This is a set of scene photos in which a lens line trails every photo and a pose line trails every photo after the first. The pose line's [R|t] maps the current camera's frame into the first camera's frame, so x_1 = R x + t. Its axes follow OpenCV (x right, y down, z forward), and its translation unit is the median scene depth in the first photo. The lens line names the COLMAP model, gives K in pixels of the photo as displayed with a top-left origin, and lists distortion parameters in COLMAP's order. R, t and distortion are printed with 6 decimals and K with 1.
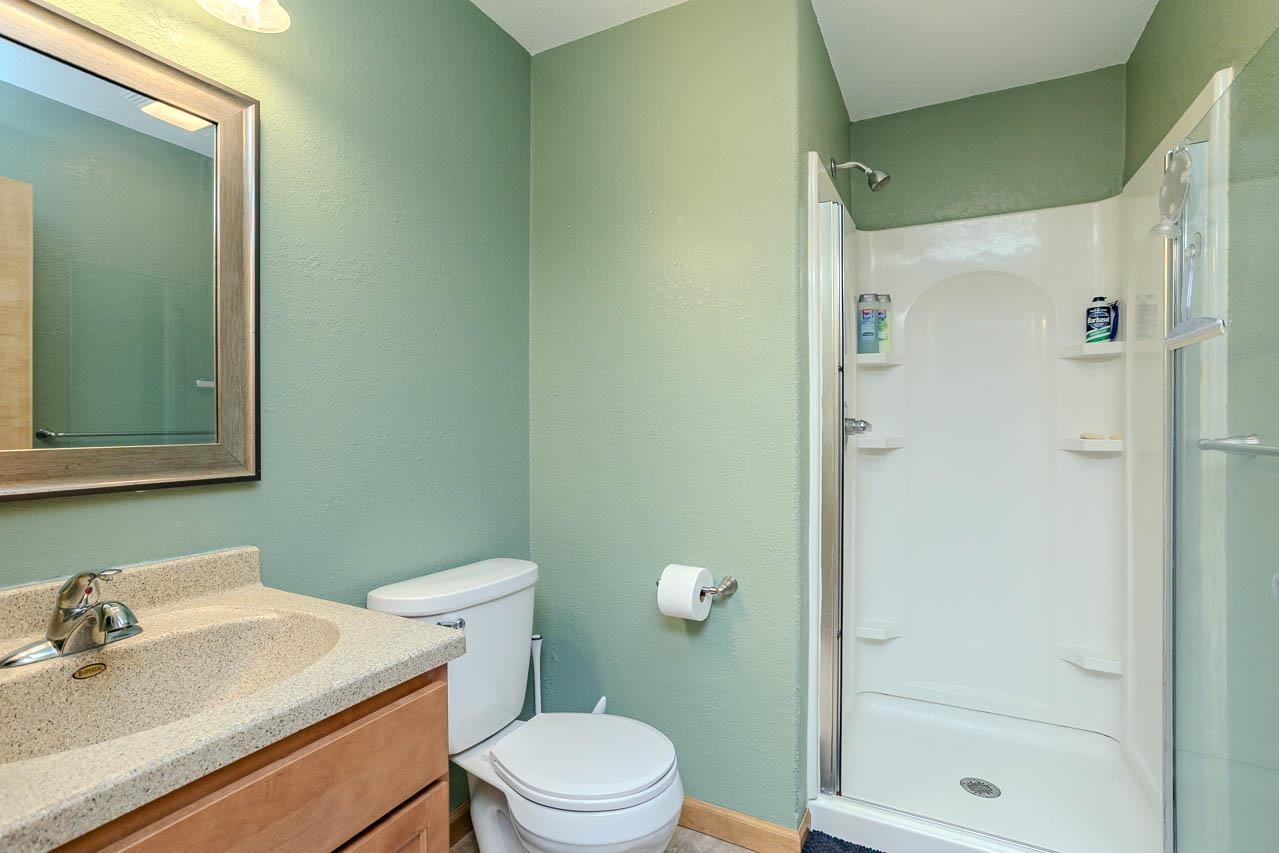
lens RADIAL K [[625.7, 0, 642.1], [0, 625.7, 424.2], [0, 0, 1]] dist [-0.043061, 0.027471]
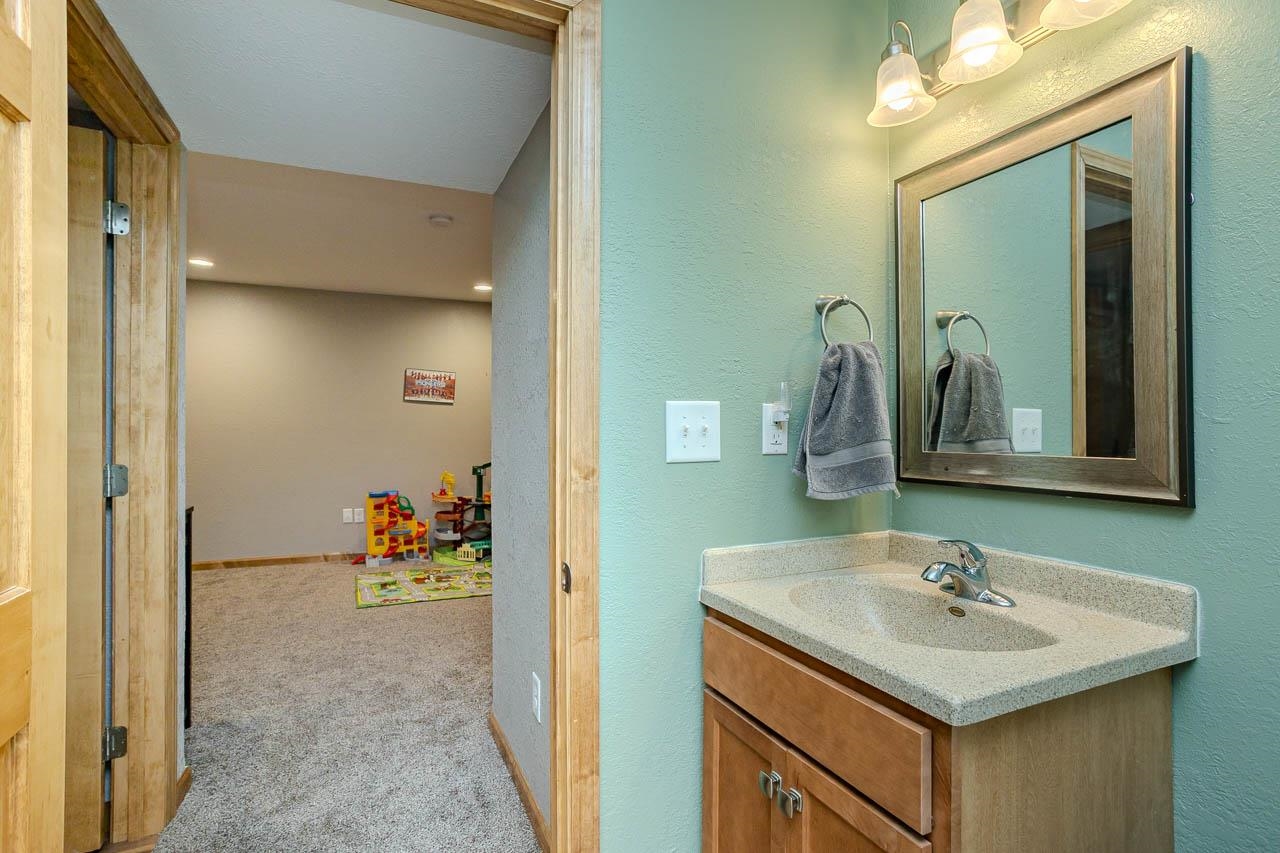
lens RADIAL K [[626.2, 0, 645.1], [0, 626.2, 427.7], [0, 0, 1]] dist [-0.043061, 0.027471]
pose [[-0.626308, -0.002334, -0.779572, 0.535016], [-0.001461, 0.999997, -0.001820, -0.014560], [0.779574, -0.000001, -0.626310, 1.073845]]
